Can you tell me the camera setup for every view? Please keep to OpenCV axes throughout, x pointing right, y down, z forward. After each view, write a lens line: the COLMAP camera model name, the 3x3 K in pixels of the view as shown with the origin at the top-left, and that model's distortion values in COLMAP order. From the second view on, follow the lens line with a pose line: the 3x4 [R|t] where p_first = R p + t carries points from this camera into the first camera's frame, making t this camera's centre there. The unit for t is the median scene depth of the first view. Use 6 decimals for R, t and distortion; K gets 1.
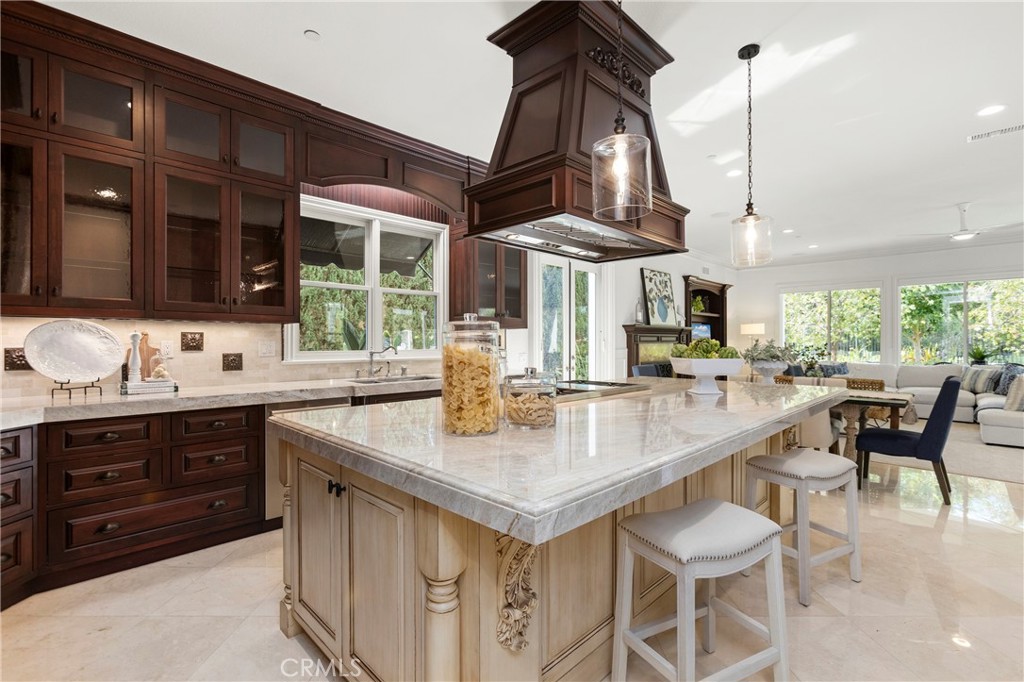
lens RADIAL K [[460.6, 0, 510.5], [0, 460.6, 339.5], [0, 0, 1]] dist [-0.007672, 0.005774]
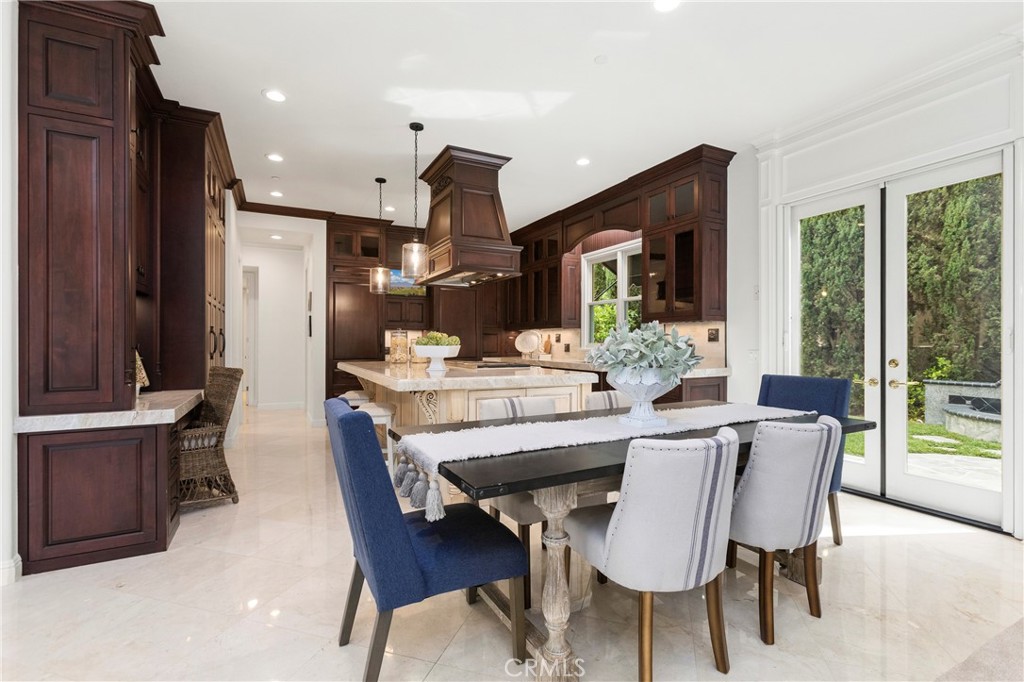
lens RADIAL K [[461.7, 0, 507.1], [0, 461.7, 344.9], [0, 0, 1]] dist [-0.001948, -0.000046]
pose [[-0.295748, 0.005204, -0.955252, 1.134643], [0.002097, 0.999986, 0.004798, 0.019761], [0.955264, -0.000584, -0.295755, 1.054901]]
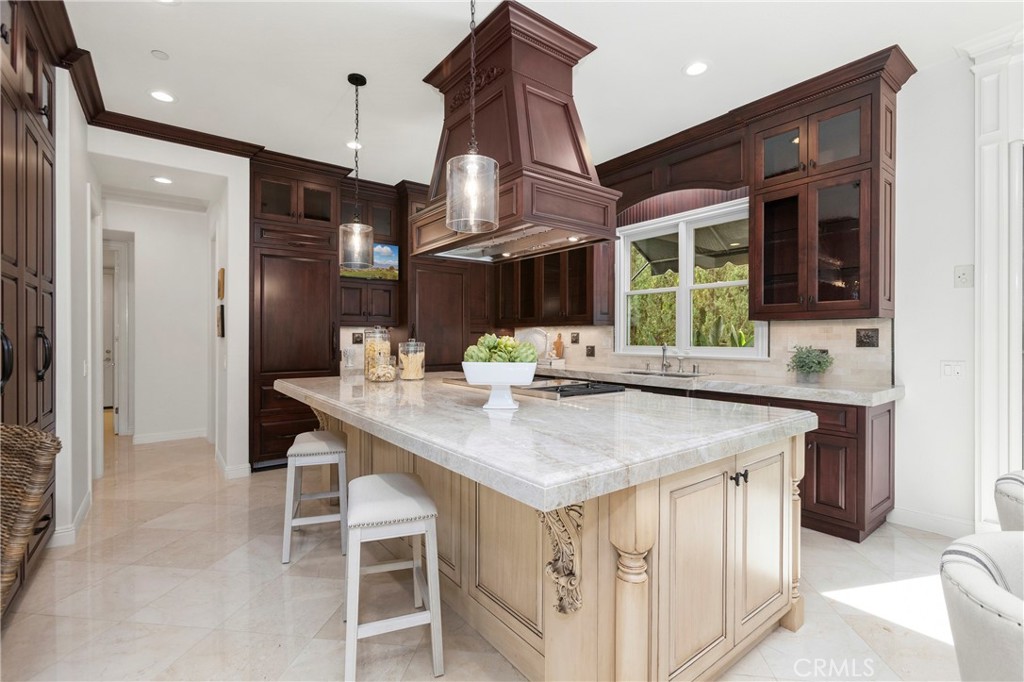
lens RADIAL K [[460.6, 0, 510.5], [0, 460.6, 339.5], [0, 0, 1]] dist [-0.007672, 0.005774]
pose [[-0.118843, 0.005325, -0.992899, 0.772827], [0.004288, 0.999979, 0.004849, -0.000048], [0.992904, -0.003681, -0.118863, 0.711729]]
